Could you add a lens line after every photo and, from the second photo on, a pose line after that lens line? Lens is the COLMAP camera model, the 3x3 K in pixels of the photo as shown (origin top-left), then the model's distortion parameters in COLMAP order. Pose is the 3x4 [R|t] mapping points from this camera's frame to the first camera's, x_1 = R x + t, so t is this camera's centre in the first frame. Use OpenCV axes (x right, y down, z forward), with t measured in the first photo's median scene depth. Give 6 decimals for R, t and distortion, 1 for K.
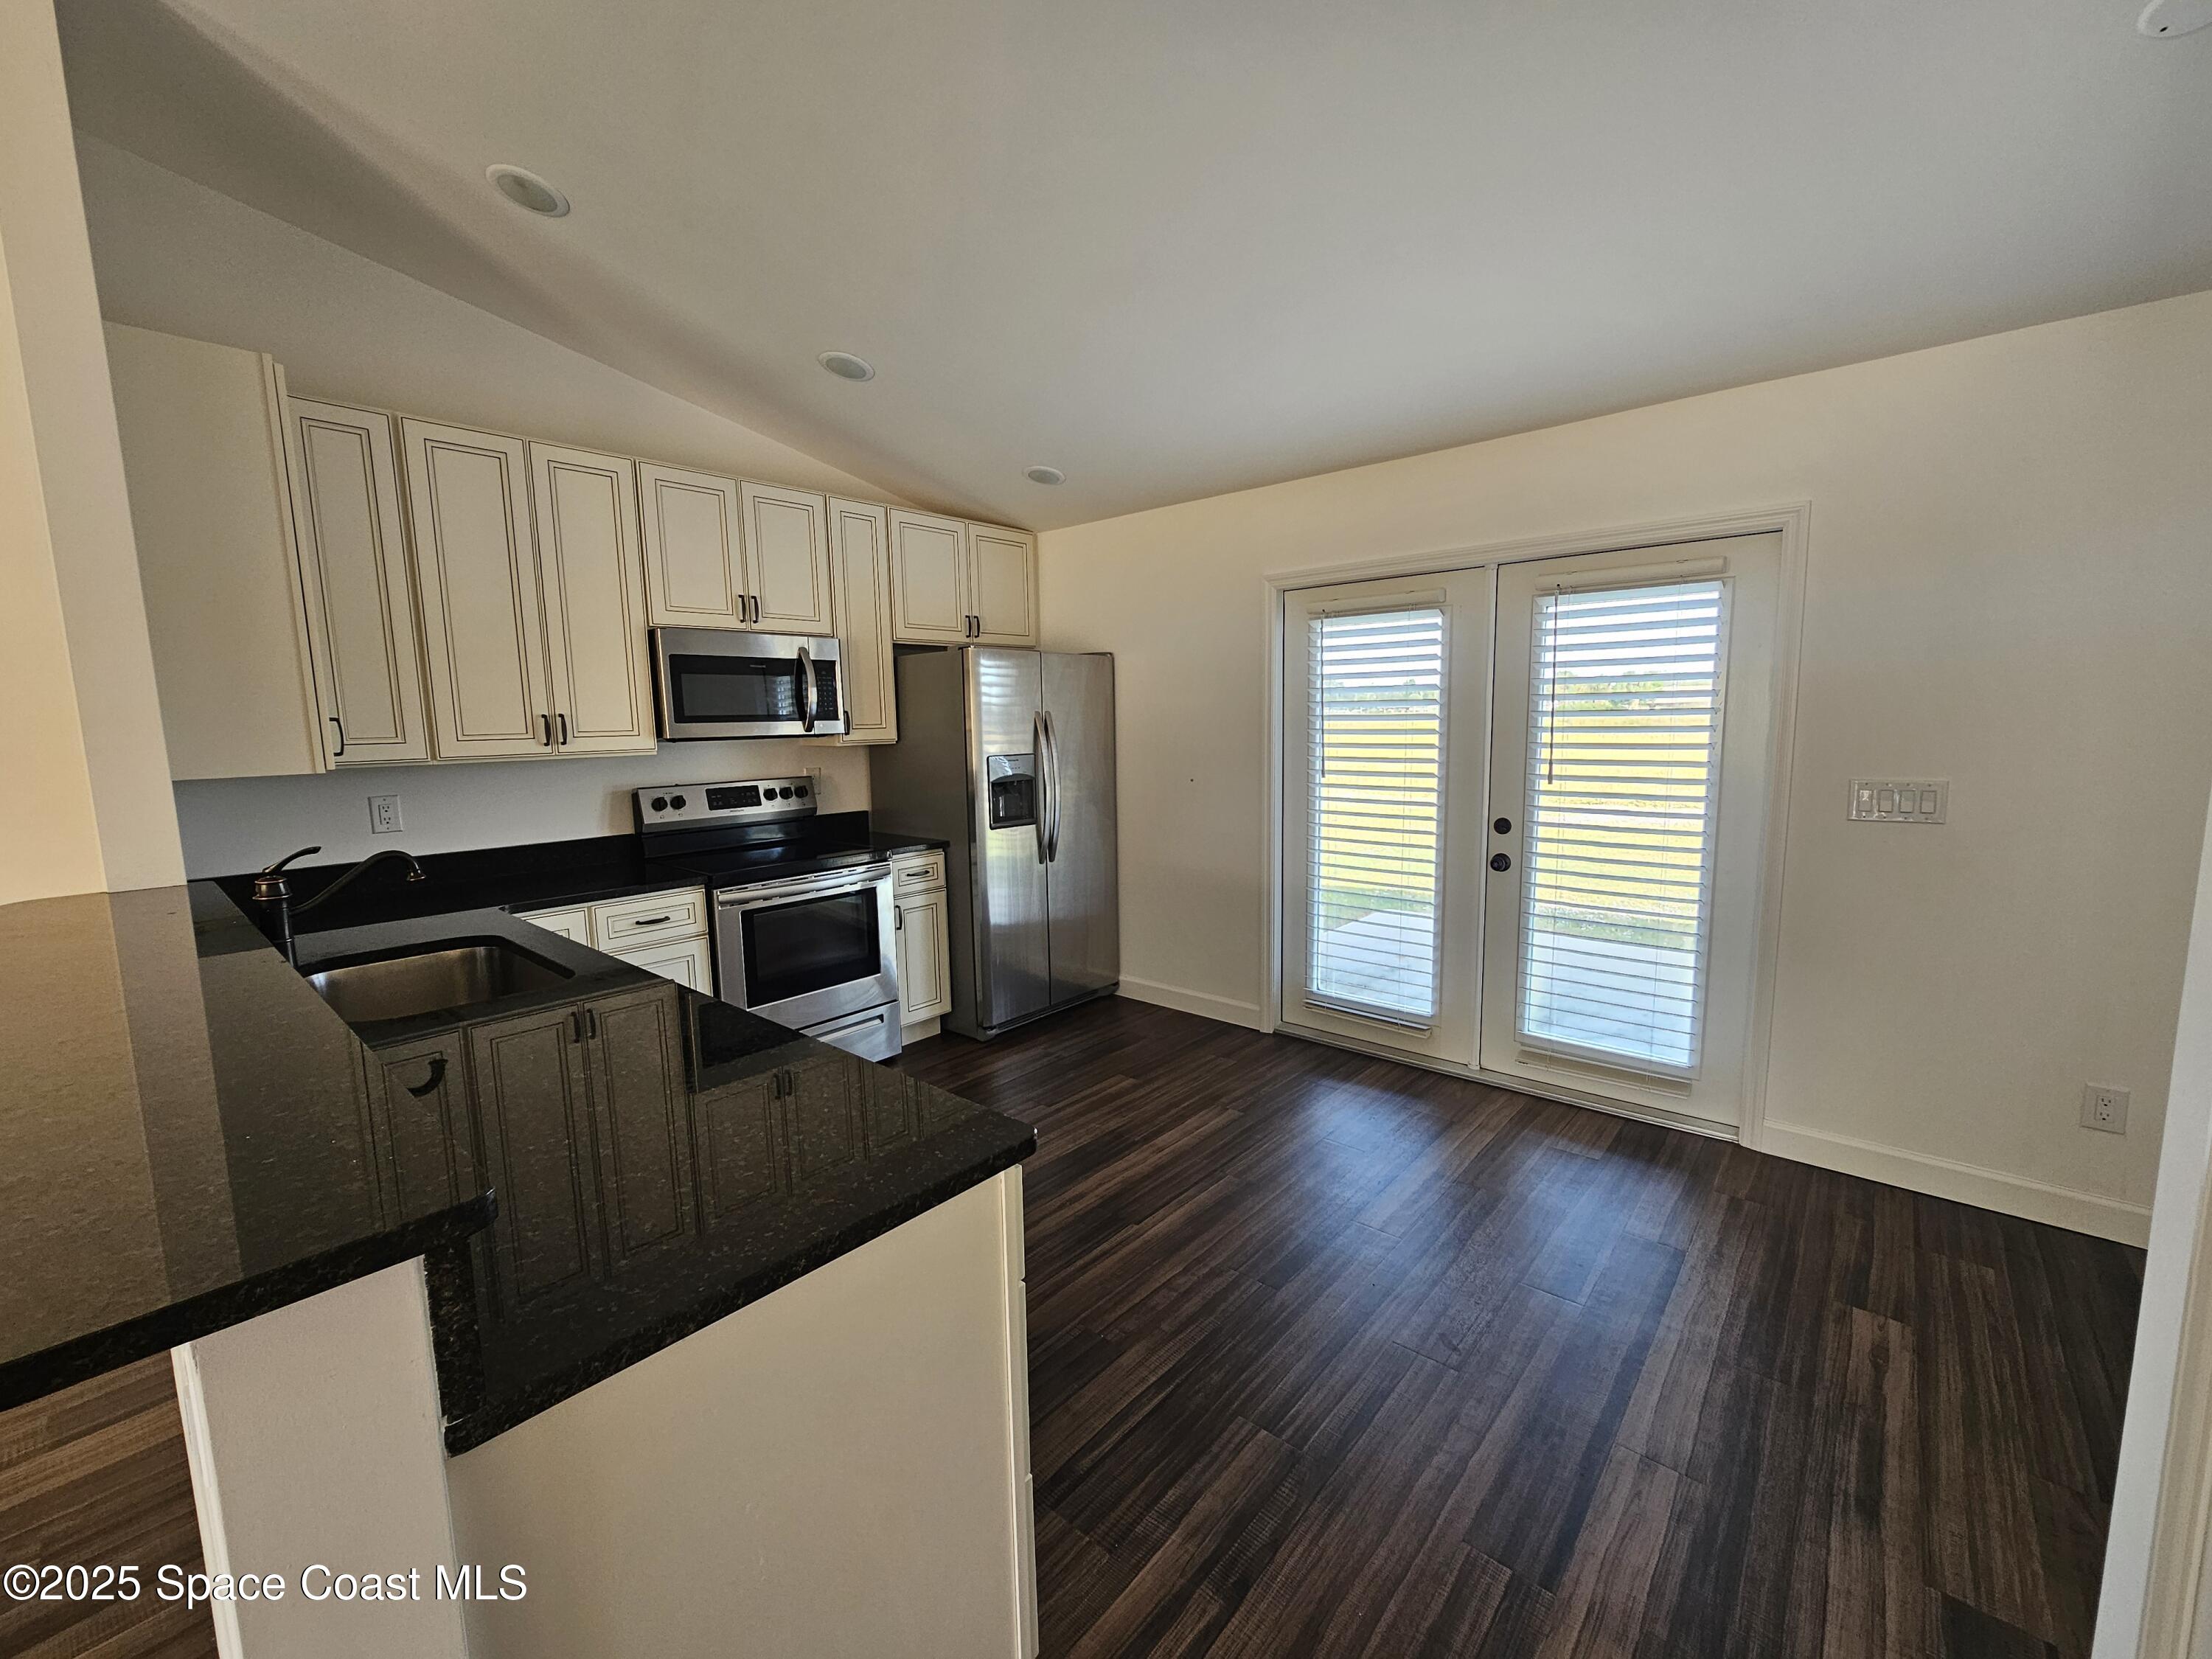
lens RADIAL K [[893.9, 0, 1115.3], [0, 893.9, 828.6], [0, 0, 1]] dist [-0.003136, -0.000177]
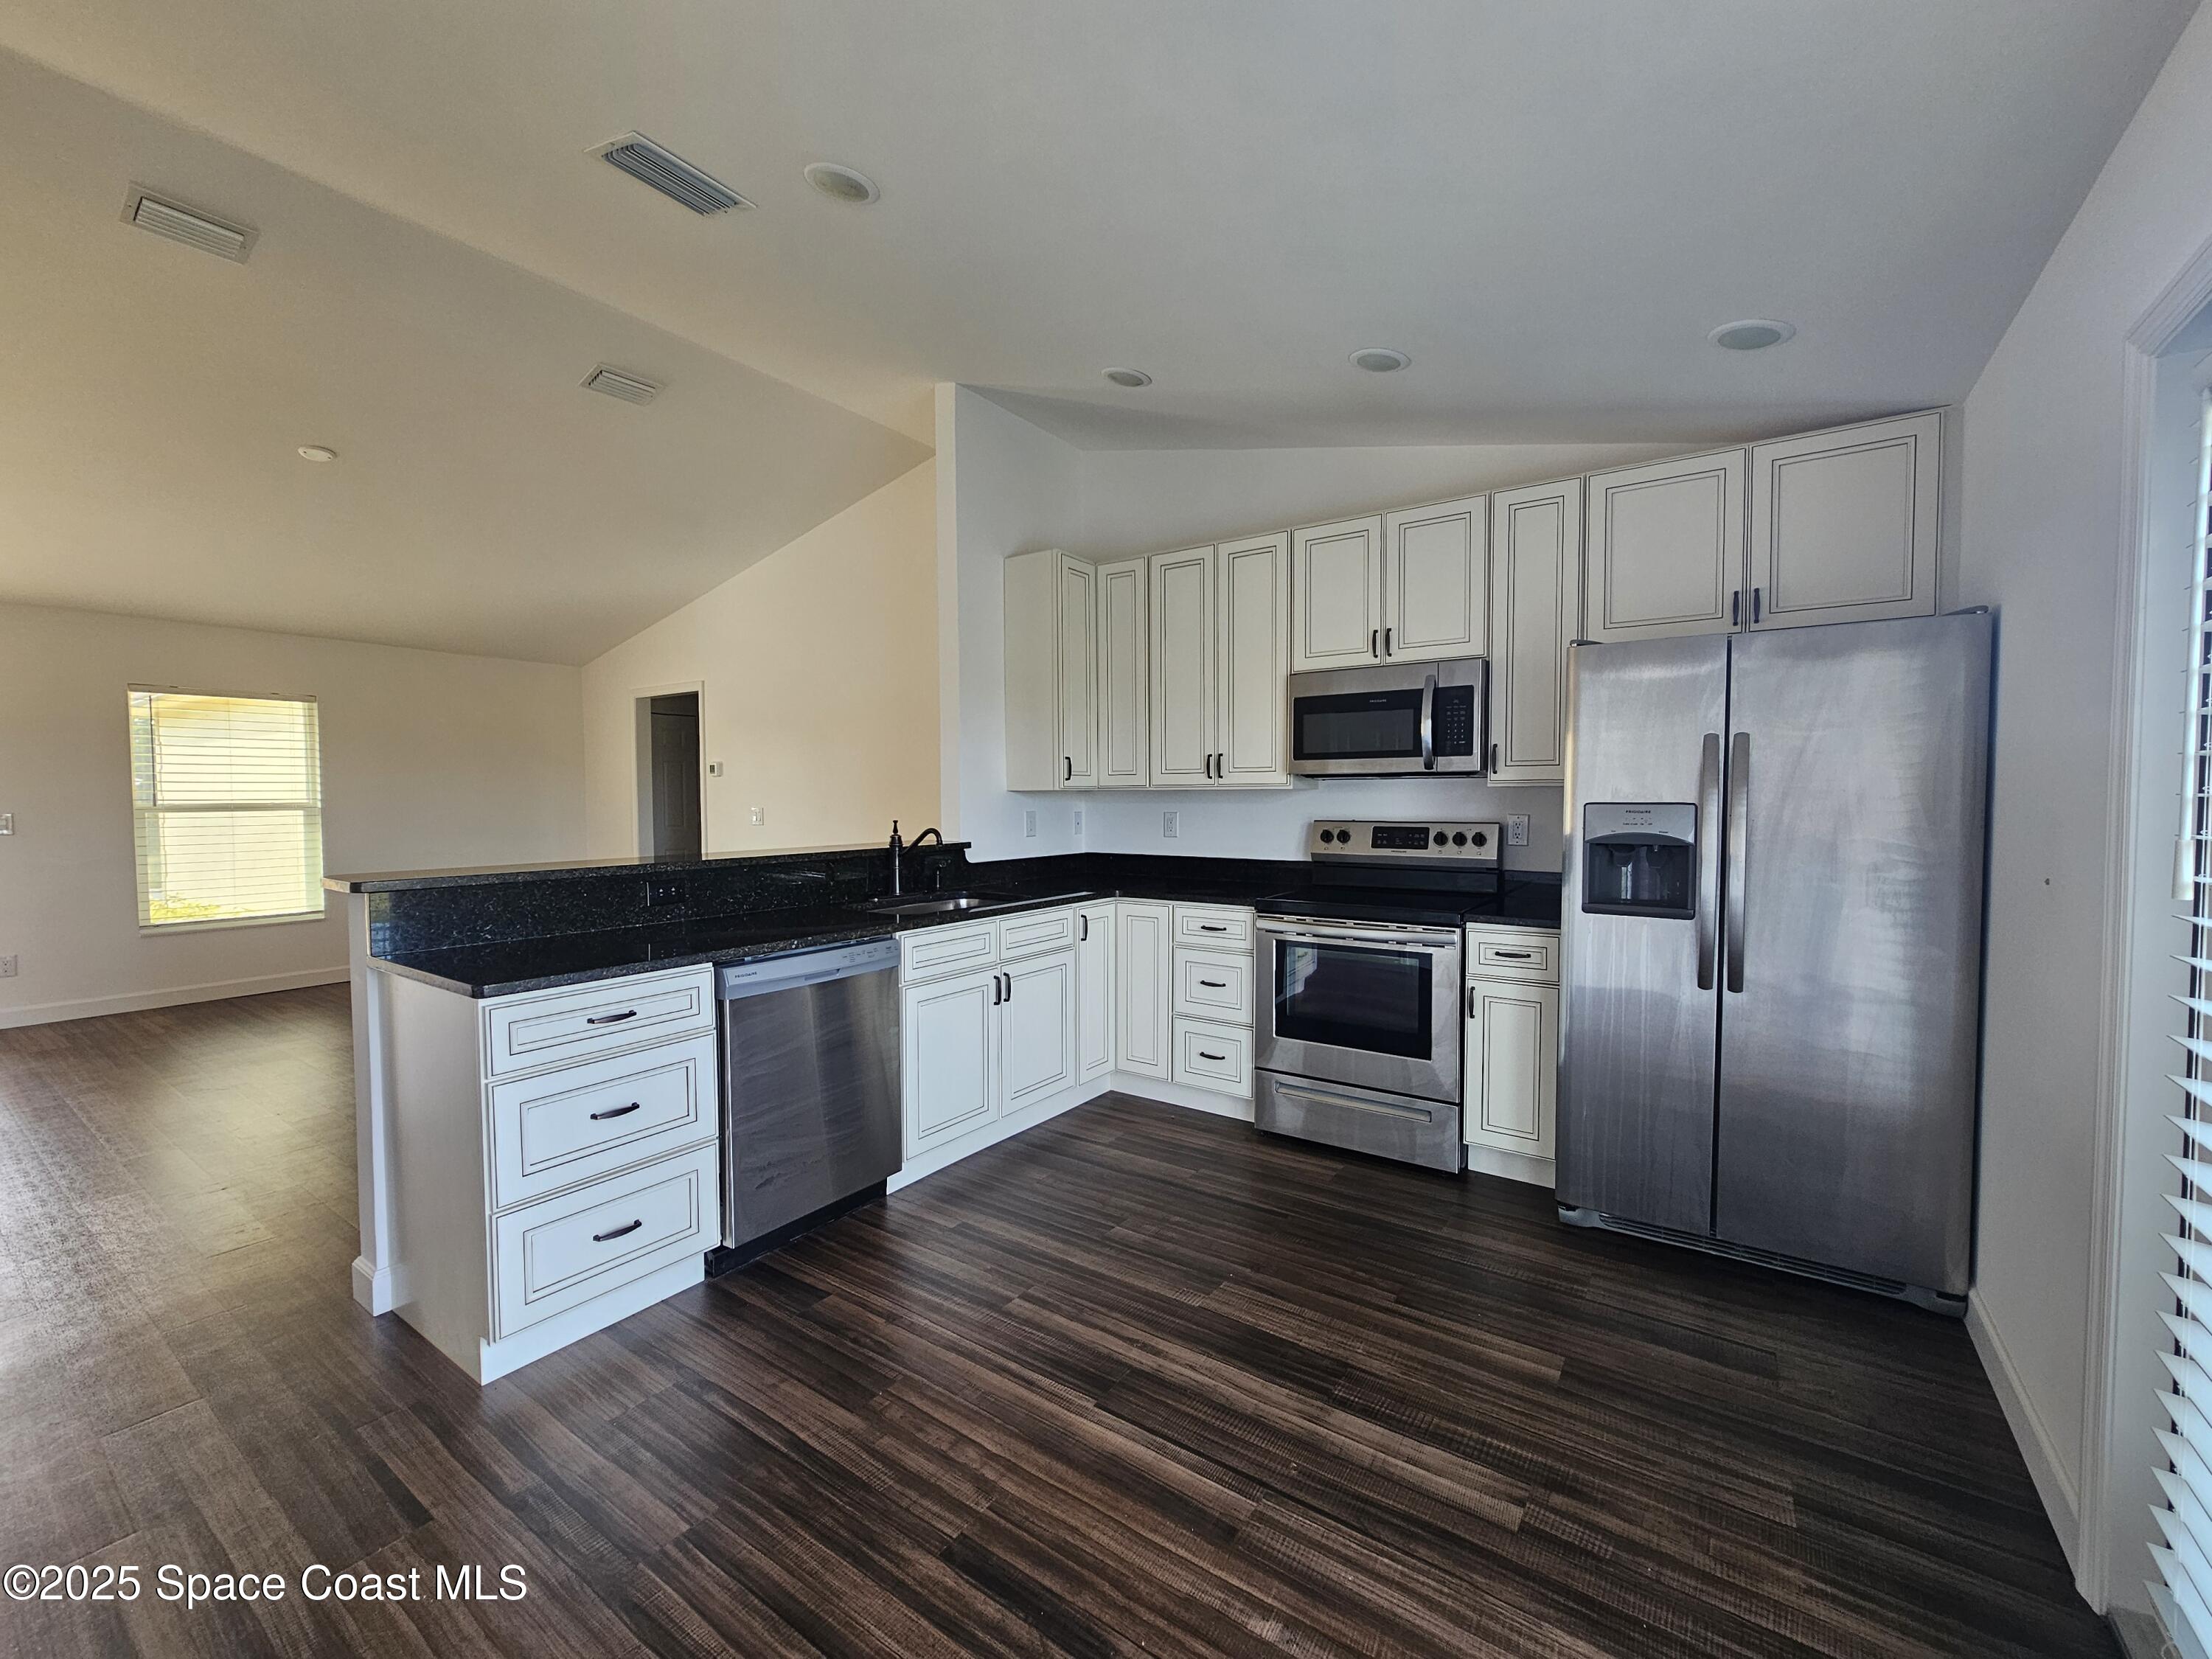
lens RADIAL K [[893.9, 0, 1115.3], [0, 893.9, 828.6], [0, 0, 1]] dist [-0.003136, -0.000177]
pose [[0.114359, 0.054588, -0.991939, 0.529954], [-0.123891, 0.991478, 0.040279, -0.048636], [0.985684, 0.118286, 0.120147, 0.621425]]
